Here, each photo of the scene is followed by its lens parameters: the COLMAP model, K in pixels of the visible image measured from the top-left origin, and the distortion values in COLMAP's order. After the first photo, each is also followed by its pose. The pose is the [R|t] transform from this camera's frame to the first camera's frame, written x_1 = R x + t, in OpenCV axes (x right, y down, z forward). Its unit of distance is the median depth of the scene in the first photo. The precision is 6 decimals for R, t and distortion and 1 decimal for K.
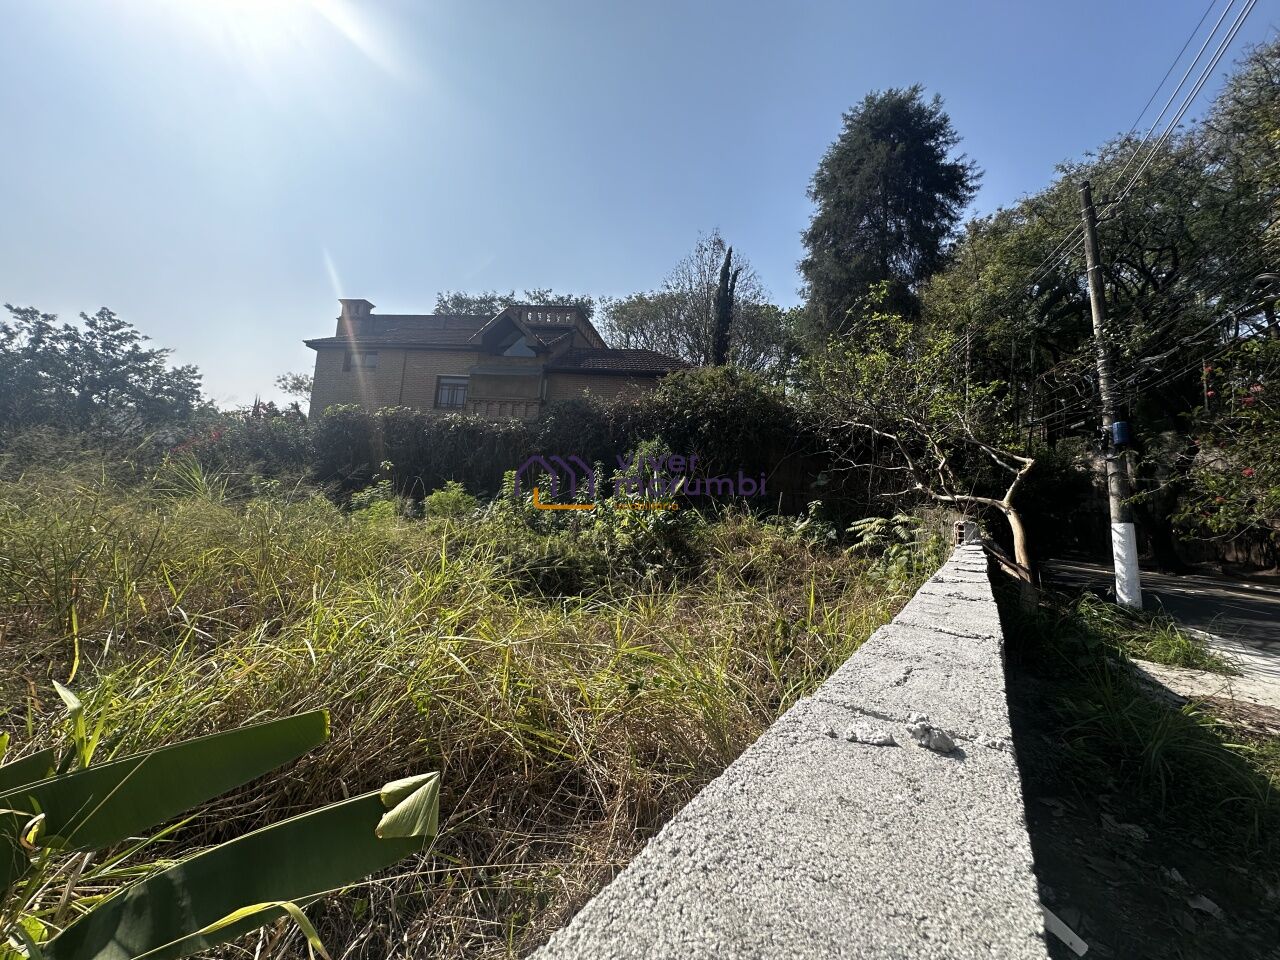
lens RADIAL K [[509.0, 0, 640.6], [0, 509.0, 479.8], [0, 0, 1]] dist [-0.006089, 0.001154]
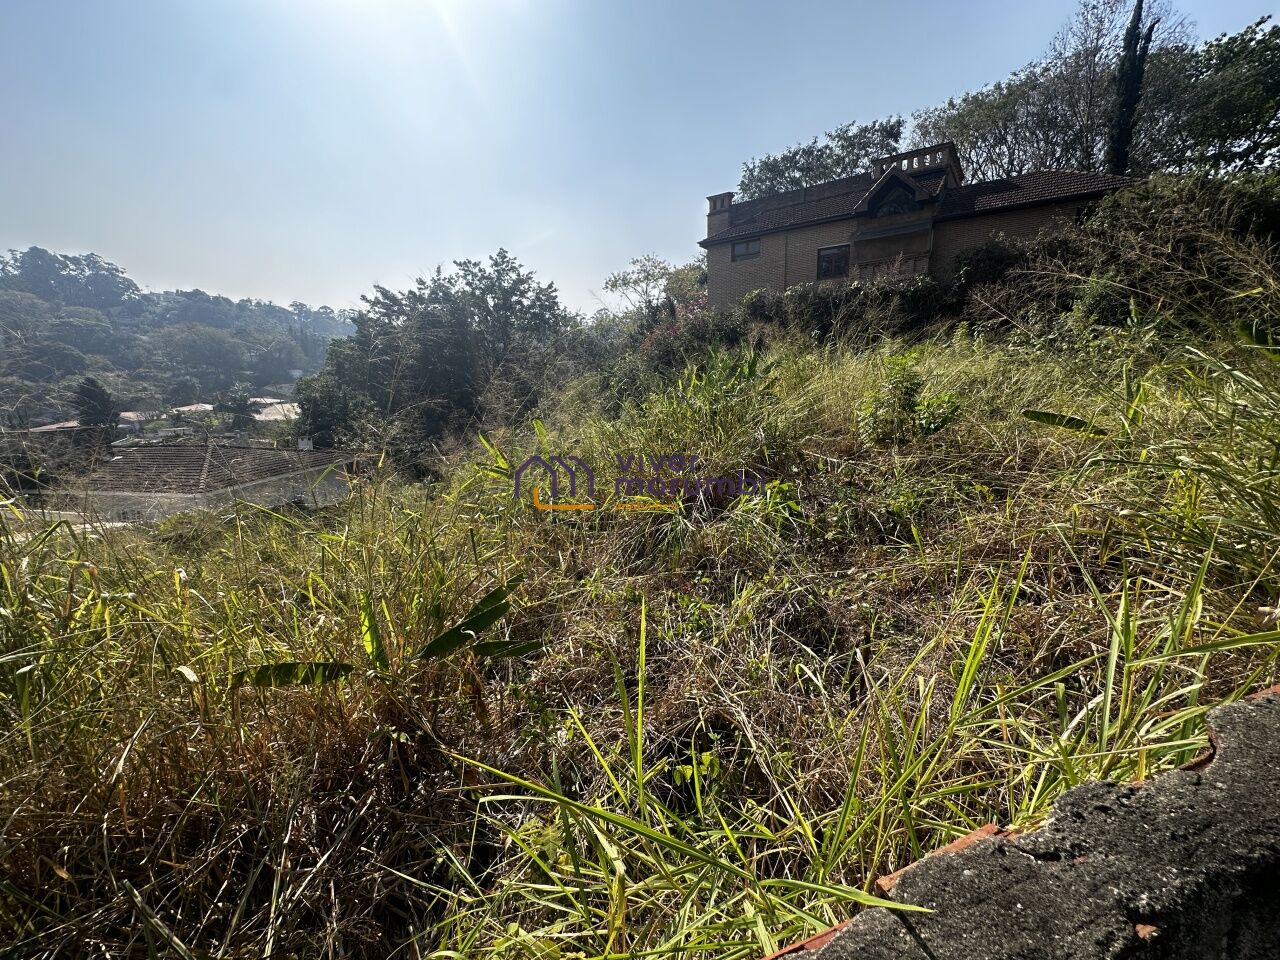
lens RADIAL K [[509.0, 0, 641.5], [0, 509.0, 479.3], [0, 0, 1]] dist [-0.006089, 0.001154]
pose [[0.895471, -0.019501, -0.444692, -0.297209], [0.135682, 0.963454, 0.230971, -0.027997], [0.423936, -0.267165, 0.865391, -0.335429]]
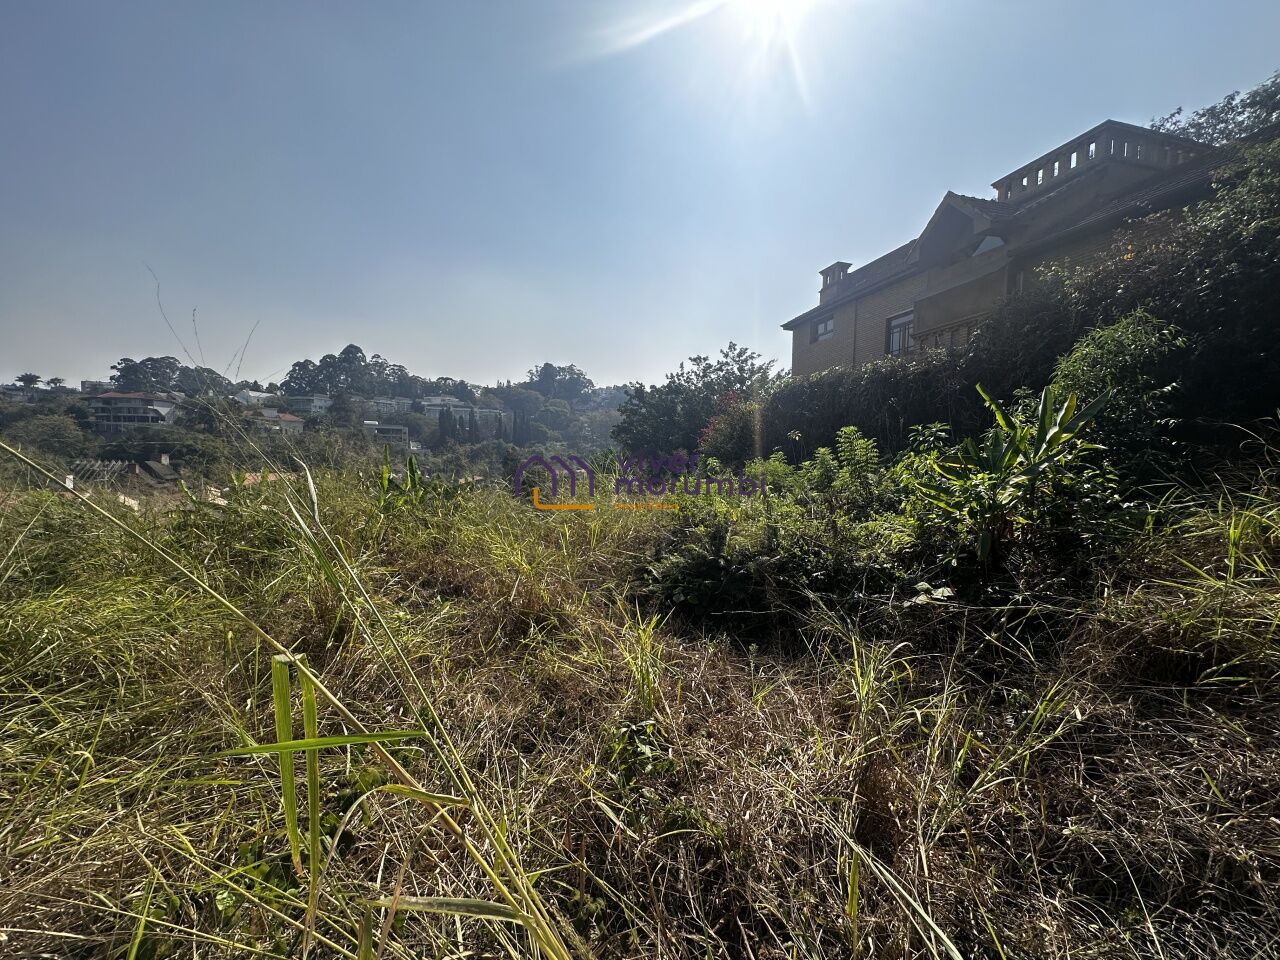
lens RADIAL K [[509.0, 0, 641.0], [0, 509.0, 479.3], [0, 0, 1]] dist [-0.006089, 0.001154]
pose [[0.423034, -0.031867, -0.905553, 0.198557], [0.084641, 0.996401, 0.004477, 0.020681], [0.902152, -0.078541, 0.424209, 0.310436]]
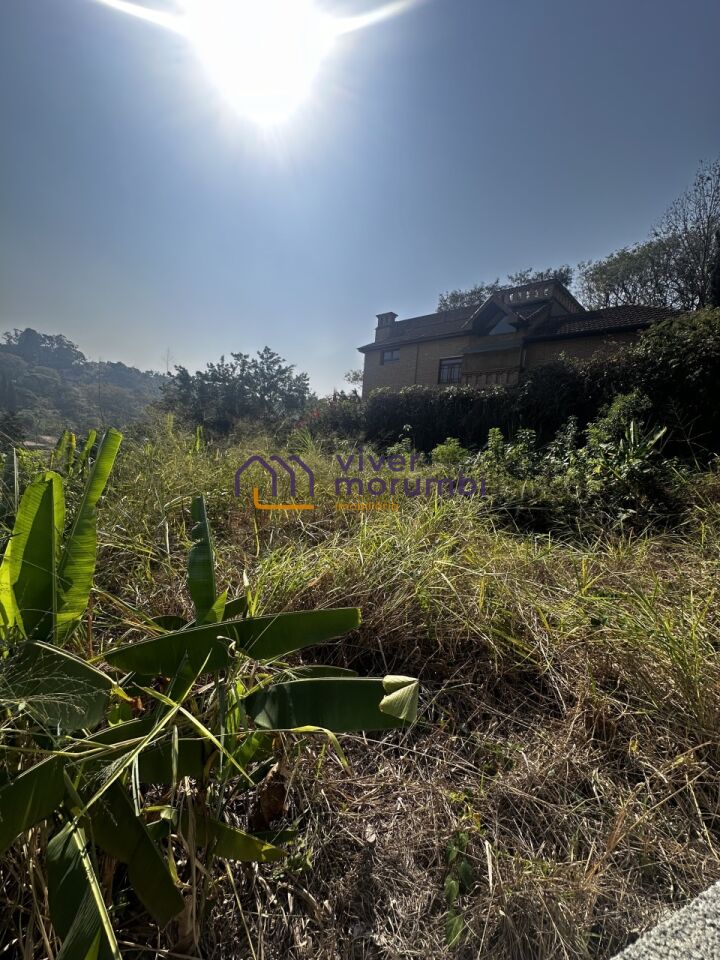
lens RADIAL K [[381.8, 0, 360.7], [0, 381.8, 480.9], [0, 0, 1]] dist [-0.006089, 0.001154]
pose [[0.830899, 0.031852, -0.555511, 0.002225], [0.037580, 0.992868, 0.113141, -0.005241], [0.555153, -0.114885, 0.823776, 0.004699]]
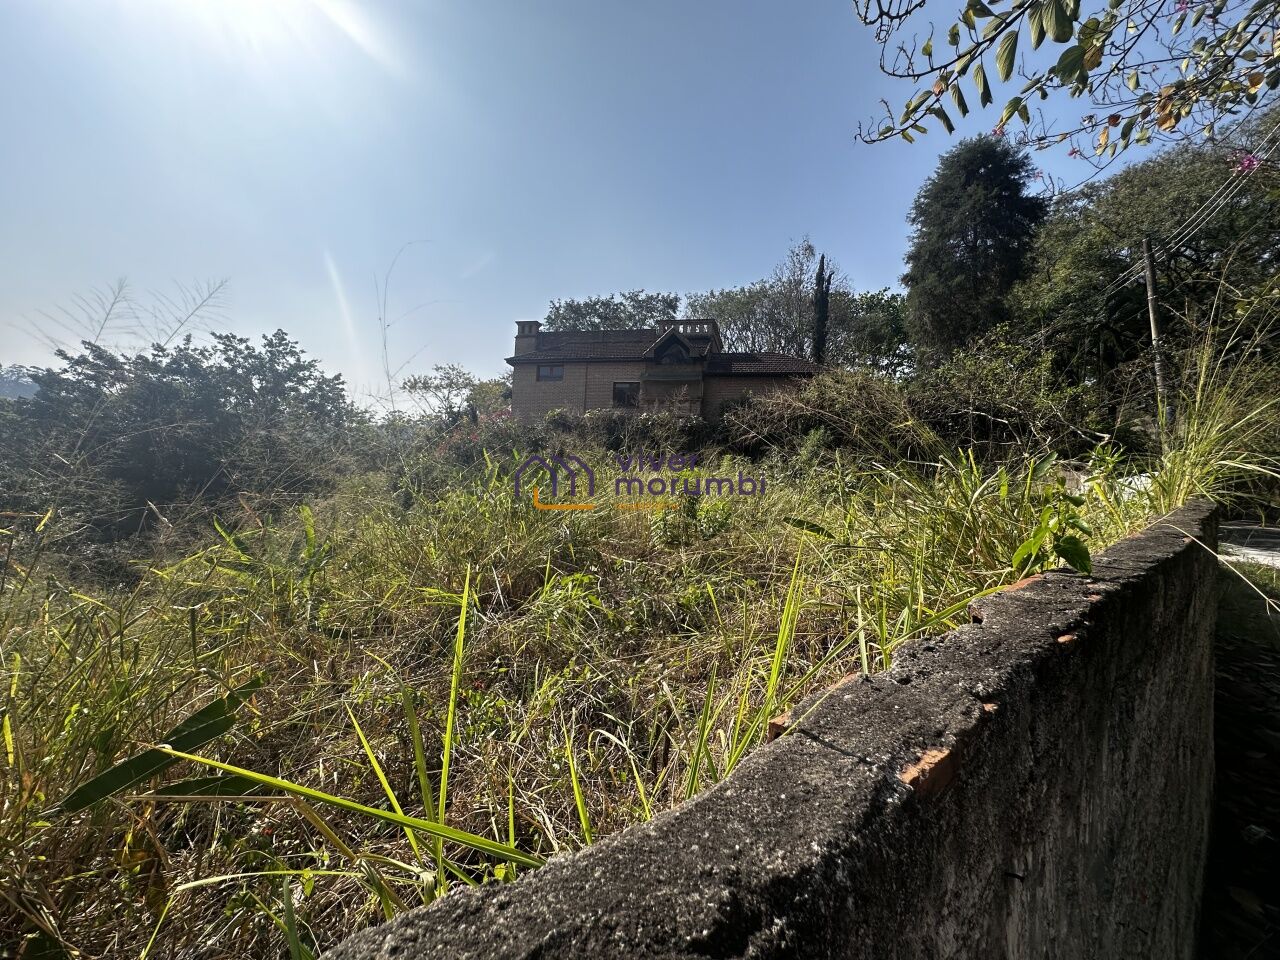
lens RADIAL K [[509.0, 0, 641.2], [0, 509.0, 479.3], [0, 0, 1]] dist [-0.006089, 0.001154]
pose [[0.997571, -0.035336, -0.060022, -0.301639], [0.038045, 0.998280, 0.044599, -0.015617], [0.058342, -0.046774, 0.997200, -0.336658]]
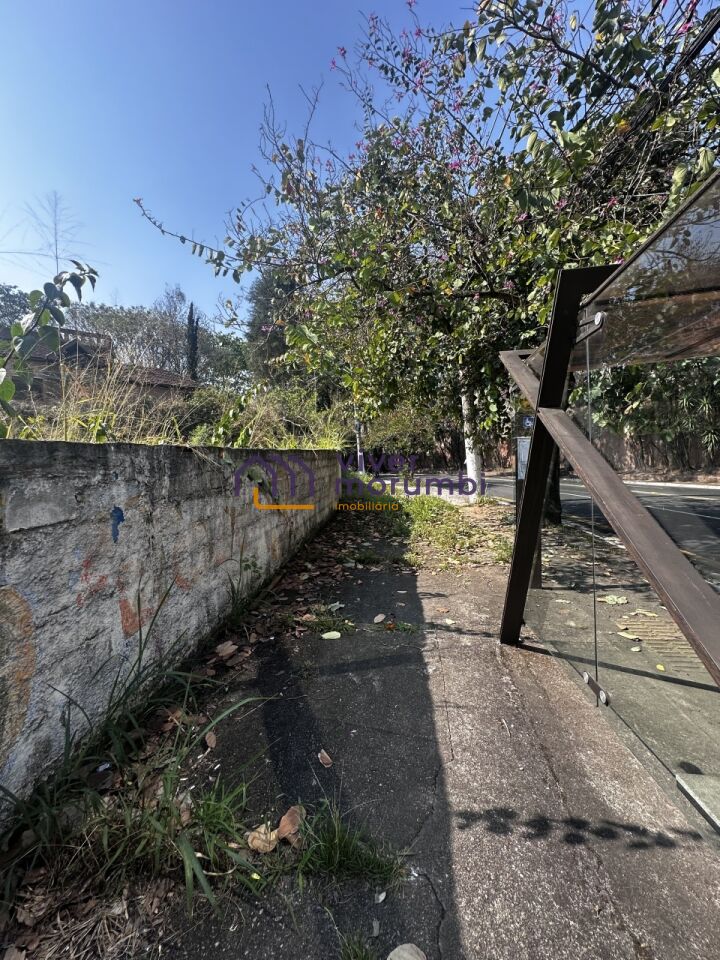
lens RADIAL K [[381.8, 0, 360.7], [0, 381.8, 480.6], [0, 0, 1]] dist [-0.006089, 0.001154]
pose [[0.755700, -0.094915, 0.648003, -0.437838], [0.022996, 0.992678, 0.118583, -0.015324], [-0.654514, -0.074711, 0.752350, -0.570778]]
